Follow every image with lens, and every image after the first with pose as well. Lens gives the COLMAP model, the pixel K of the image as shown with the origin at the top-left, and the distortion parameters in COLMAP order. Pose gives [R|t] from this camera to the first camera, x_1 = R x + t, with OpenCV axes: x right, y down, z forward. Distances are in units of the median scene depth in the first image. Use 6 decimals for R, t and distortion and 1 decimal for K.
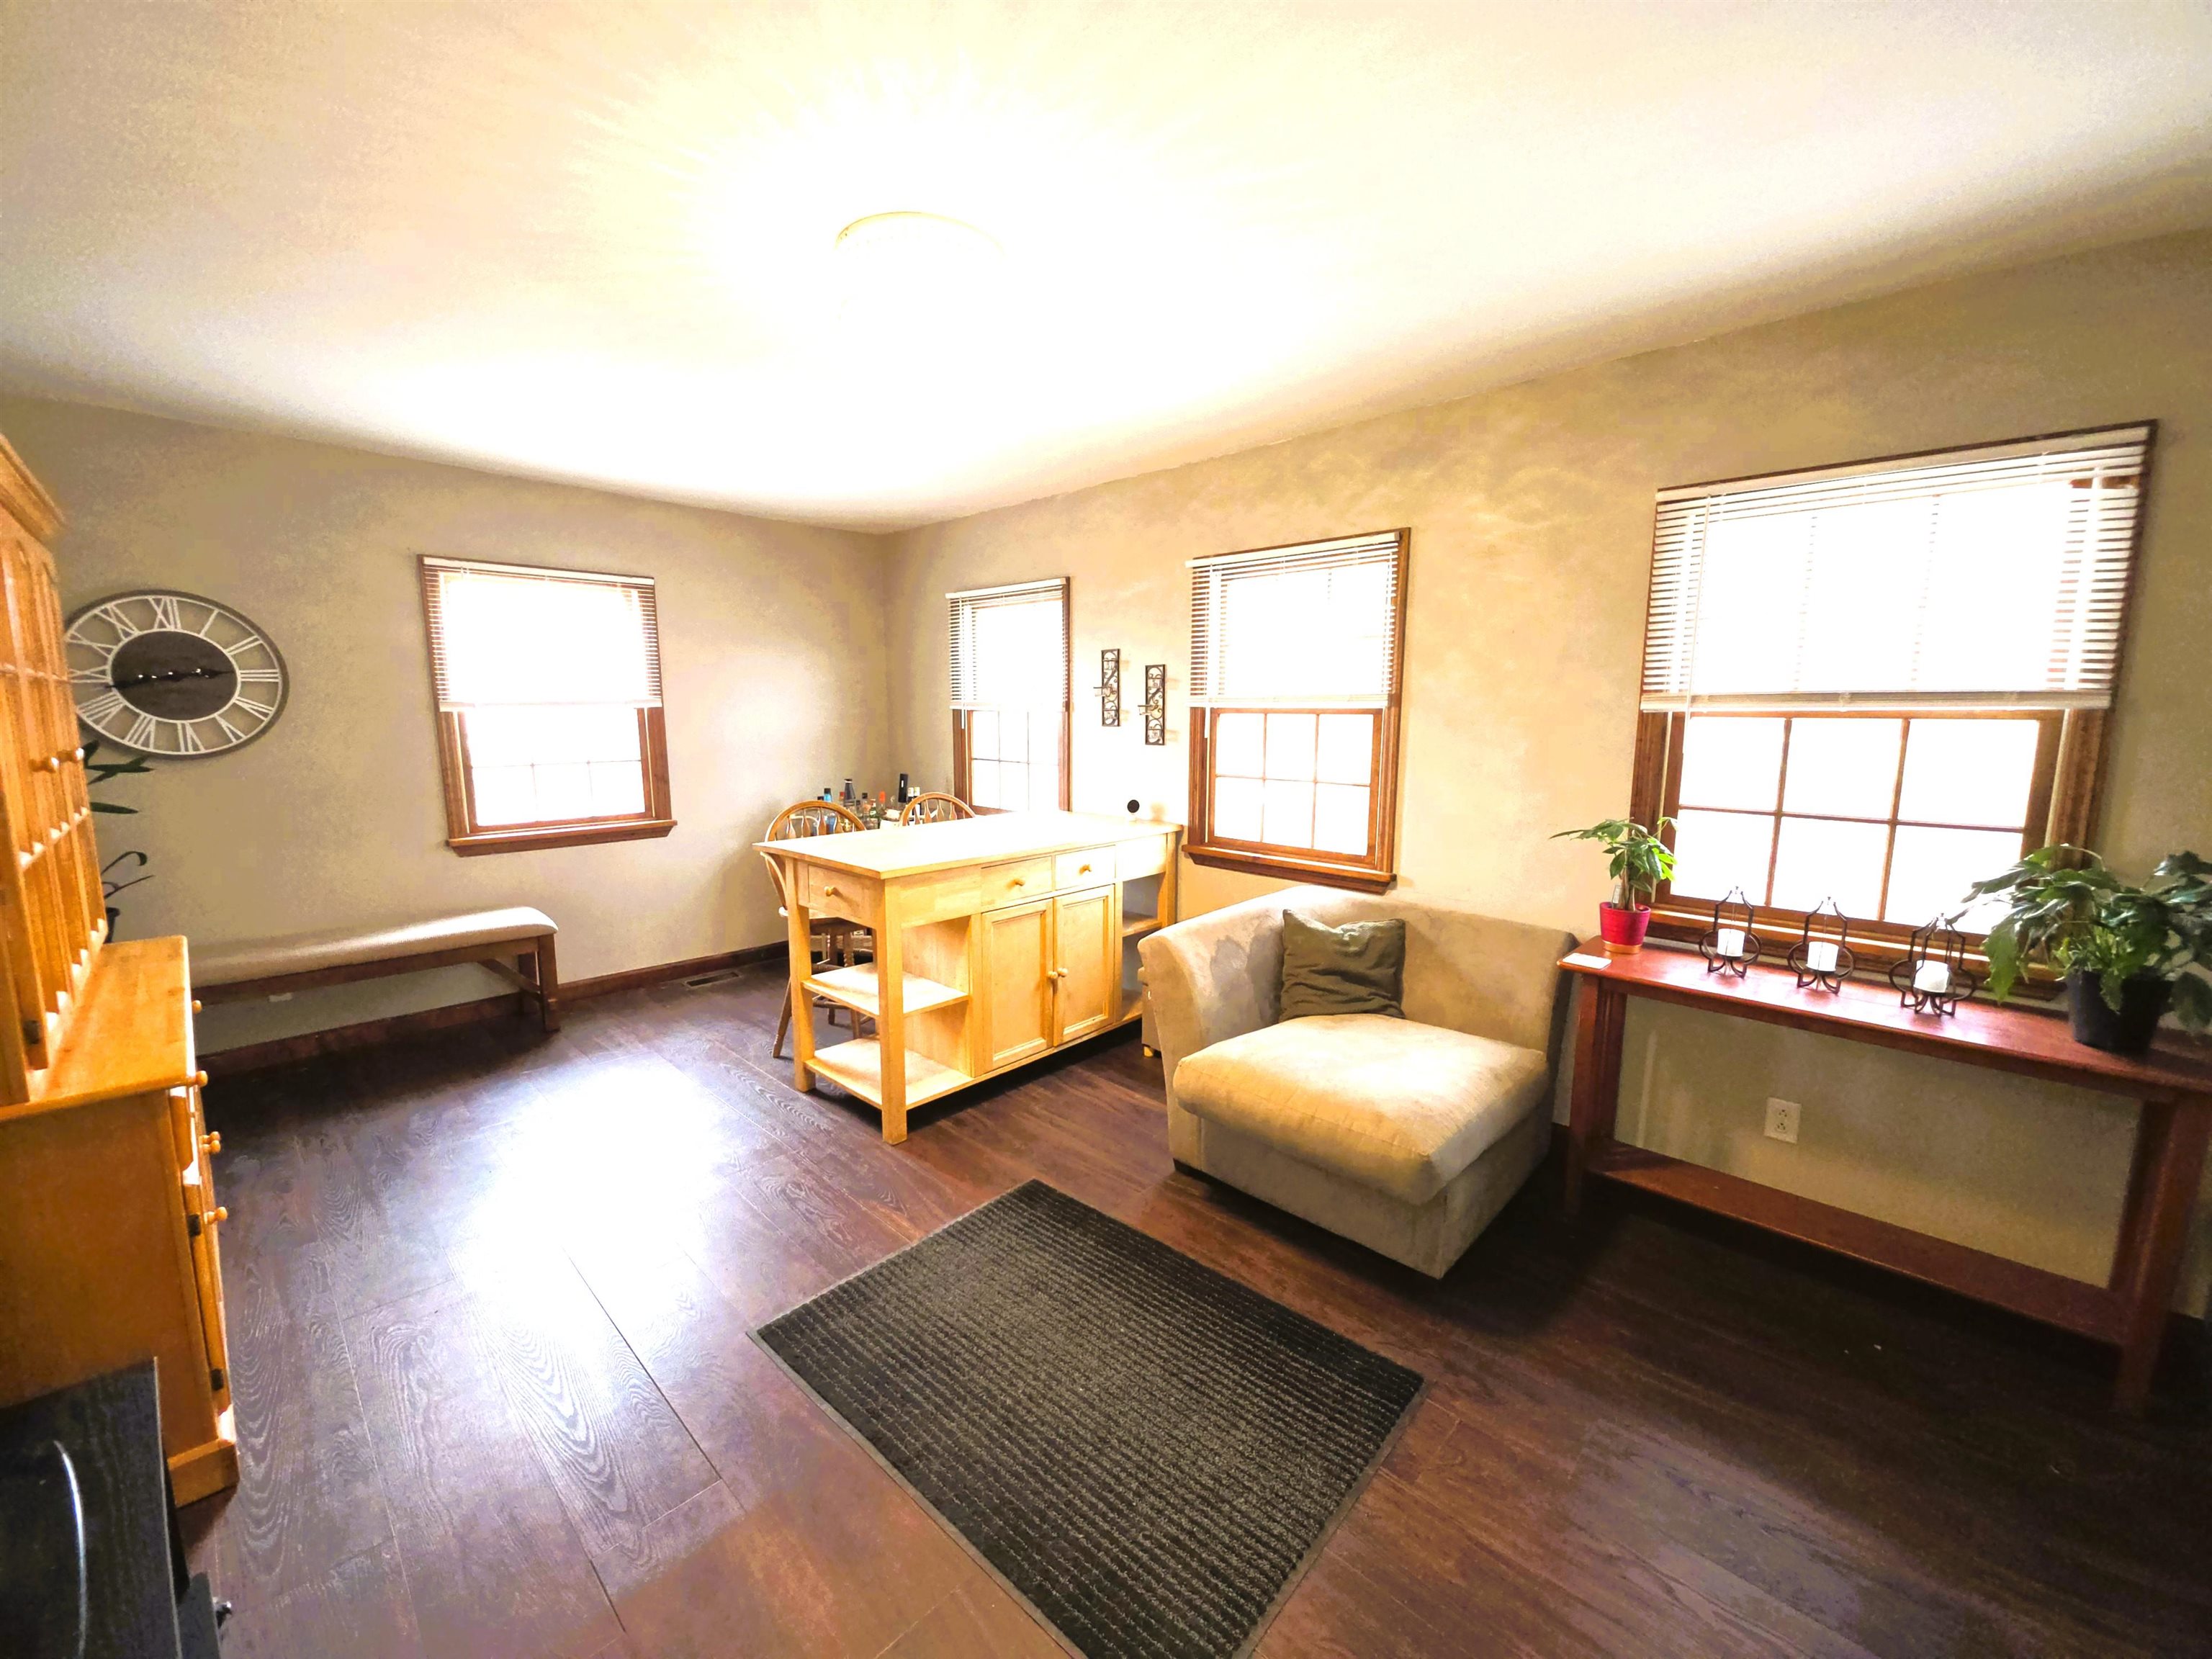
lens RADIAL K [[869.0, 0, 1103.8], [0, 869.0, 824.0], [0, 0, 1]] dist [-0.002582, -0.001587]
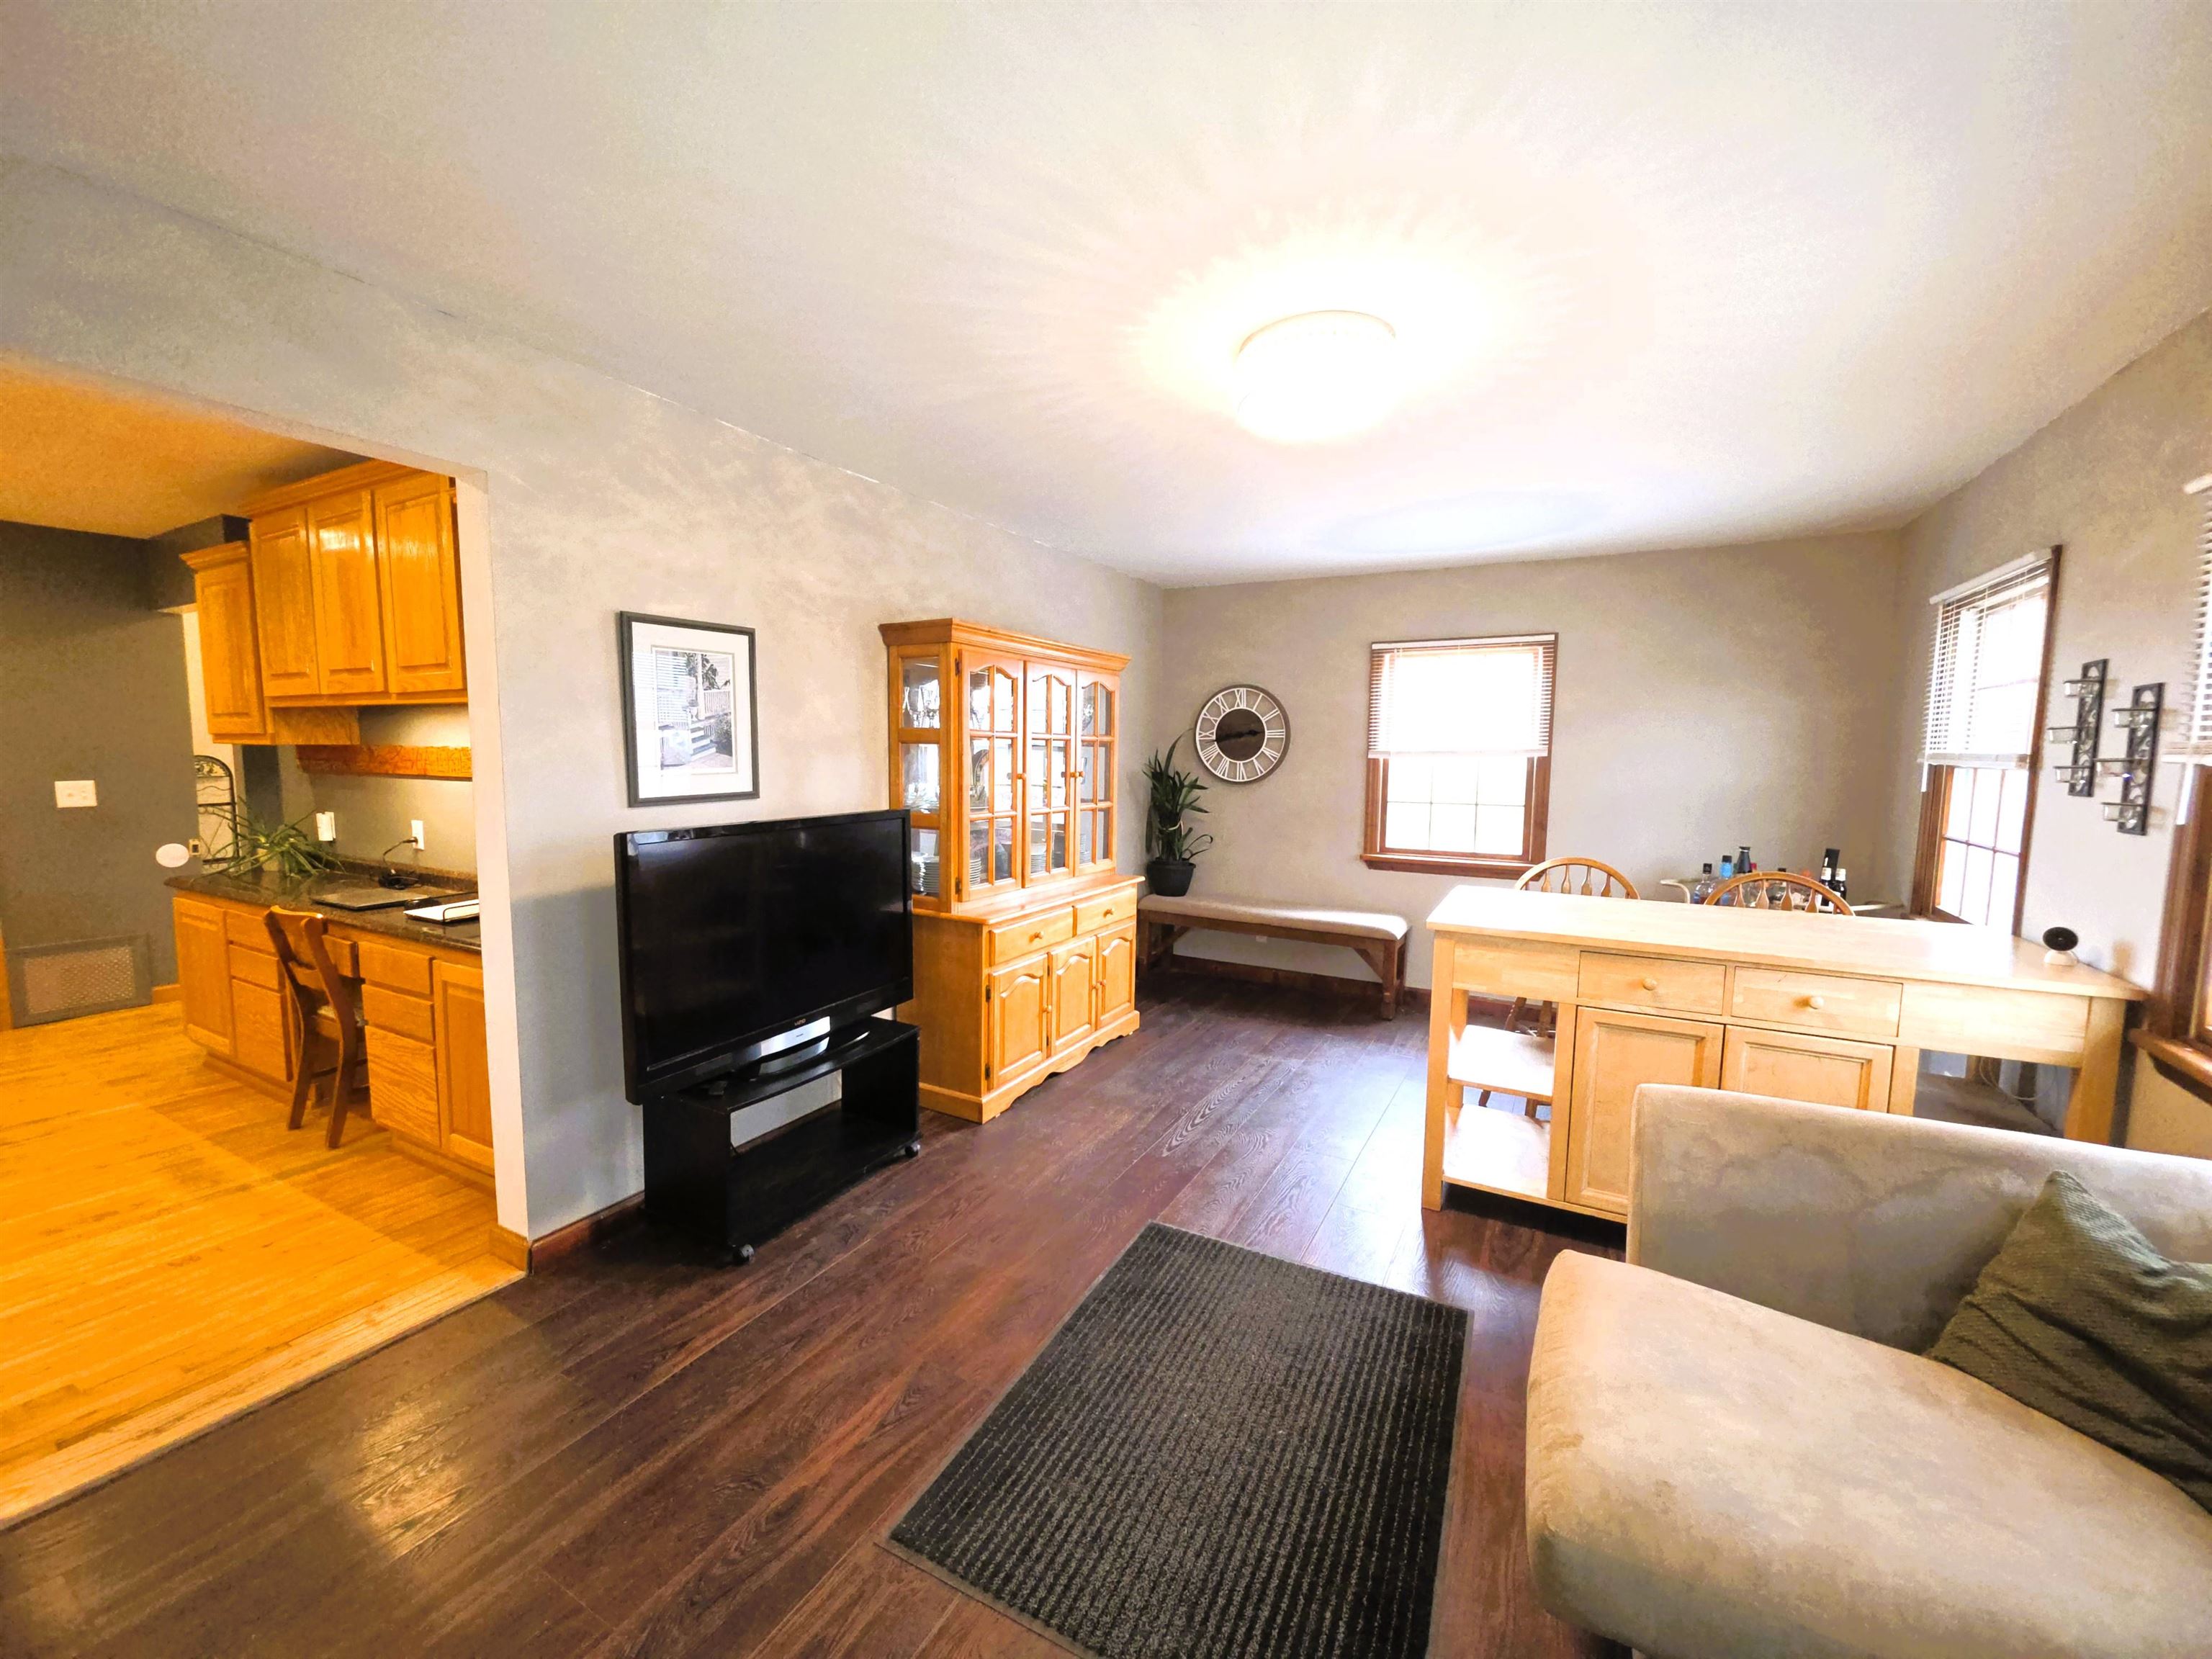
lens RADIAL K [[869.0, 0, 1098.3], [0, 869.0, 825.3], [0, 0, 1]] dist [-0.002582, -0.001587]
pose [[0.254972, 0.084287, -0.963268, 0.485717], [-0.138573, 0.989096, 0.049868, -0.041913], [0.956967, 0.120768, 0.263872, 0.302186]]
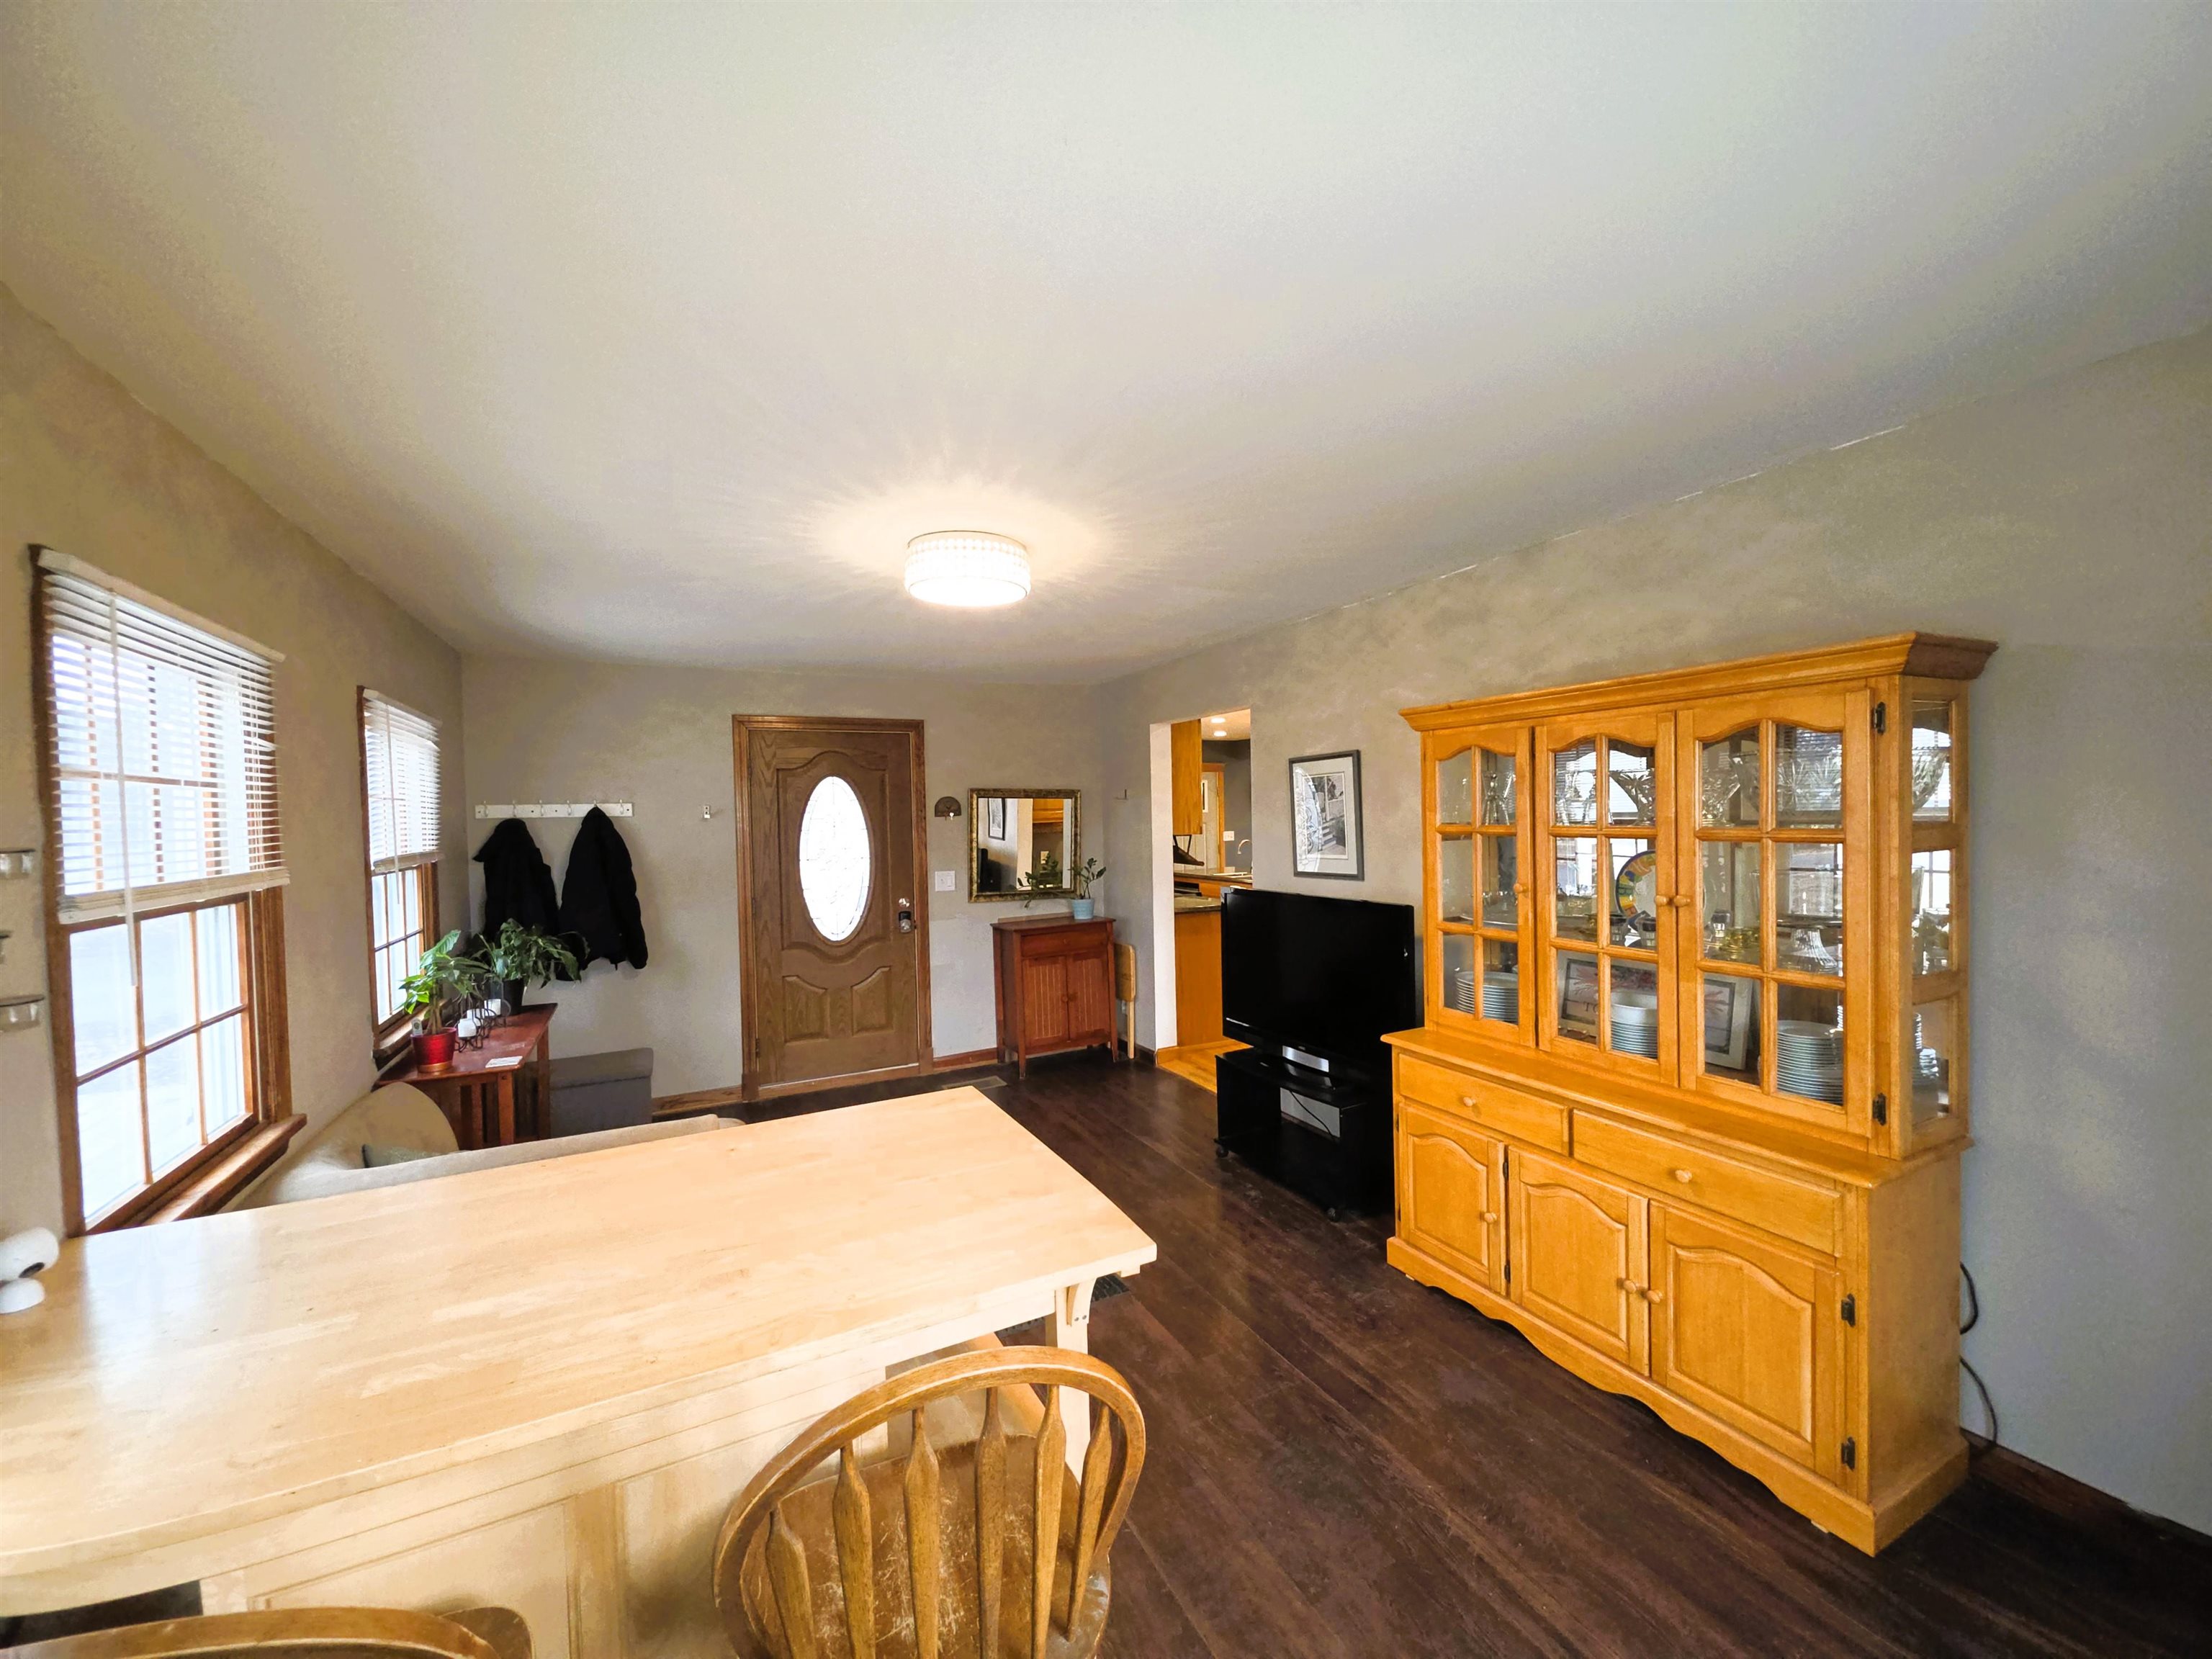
lens RADIAL K [[869.0, 0, 1102.4], [0, 869.0, 836.1], [0, 0, 1]] dist [-0.002582, -0.001587]
pose [[-0.942569, 0.002936, 0.334000, -0.492370], [0.055971, 0.987210, 0.149277, -0.217205], [-0.329290, 0.159398, -0.930678, 1.327949]]
